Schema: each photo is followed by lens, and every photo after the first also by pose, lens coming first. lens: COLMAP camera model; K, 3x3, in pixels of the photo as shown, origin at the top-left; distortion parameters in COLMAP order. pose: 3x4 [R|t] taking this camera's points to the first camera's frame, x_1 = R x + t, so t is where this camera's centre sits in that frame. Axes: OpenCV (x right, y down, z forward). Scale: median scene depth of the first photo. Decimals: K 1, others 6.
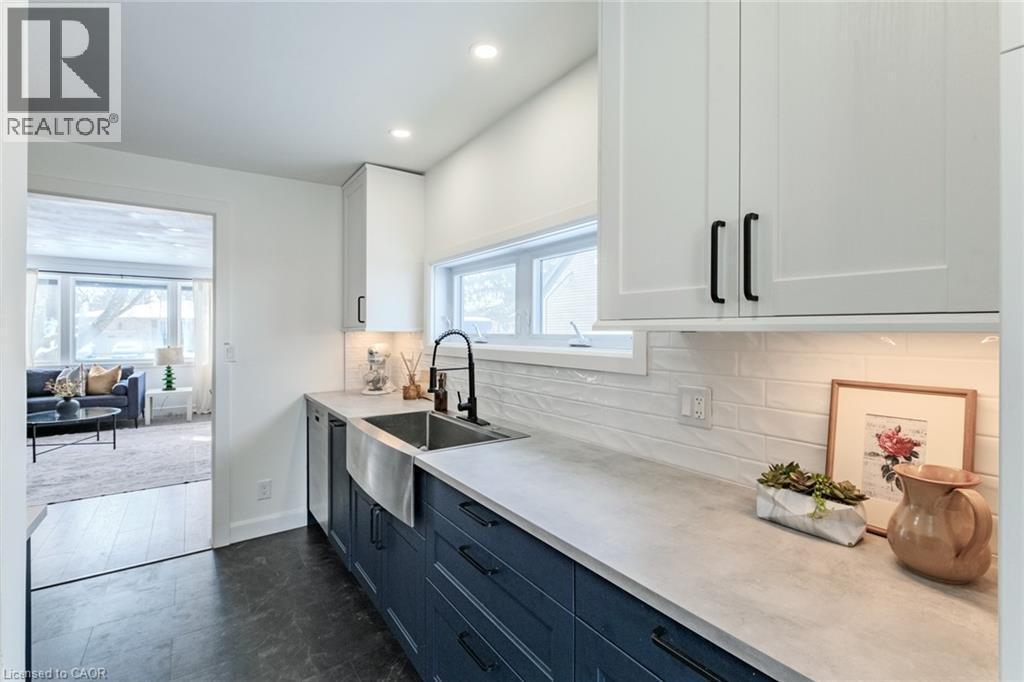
lens RADIAL K [[451.4, 0, 512.7], [0, 451.4, 327.7], [0, 0, 1]] dist [-0.000496, -0.000233]
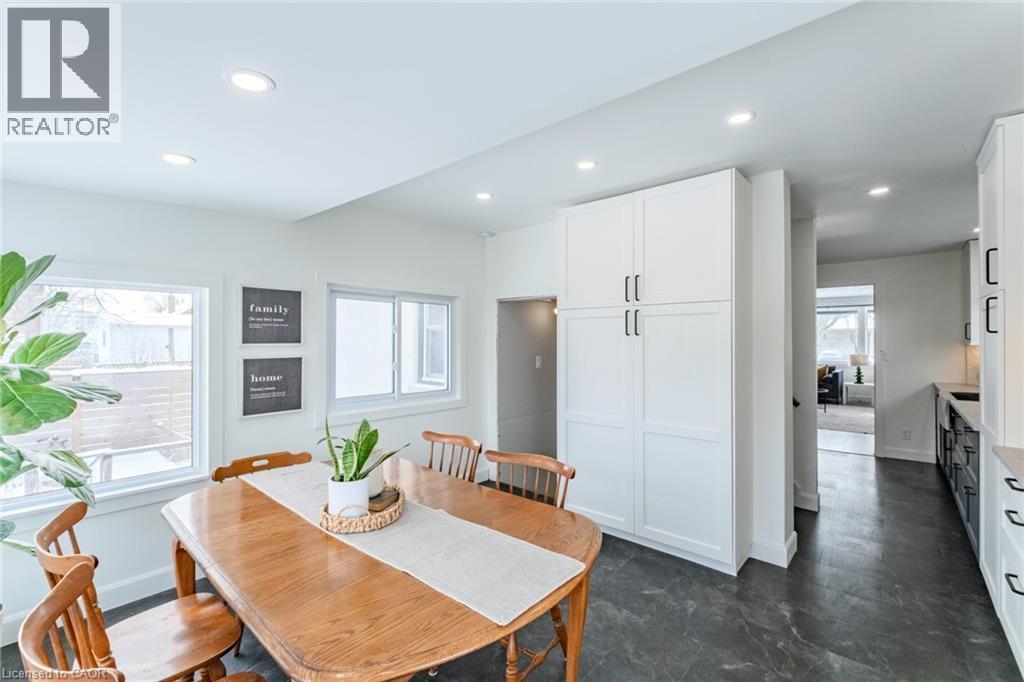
lens RADIAL K [[445.1, 0, 517.4], [0, 445.1, 341.5], [0, 0, 1]] dist [0.000307, -0.000183]
pose [[0.248325, -0.002705, -0.968673, 0.679802], [0.012389, 0.999923, 0.000384, -0.020445], [0.968598, -0.012097, 0.248339, -0.804291]]
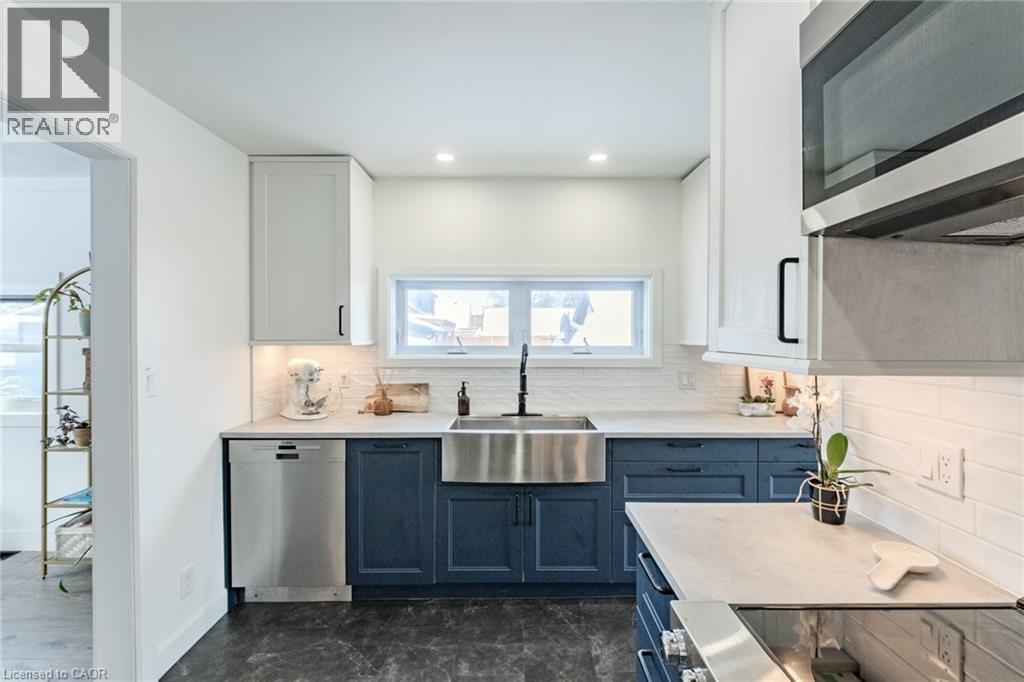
lens RADIAL K [[433.0, 0, 513.8], [0, 433.0, 338.3], [0, 0, 1]] dist [-0.015099, -0.000069]
pose [[0.579730, -0.011599, 0.814726, -0.701545], [-0.007032, 0.999790, 0.019238, -0.021804], [-0.814778, -0.016882, 0.579527, 0.205026]]
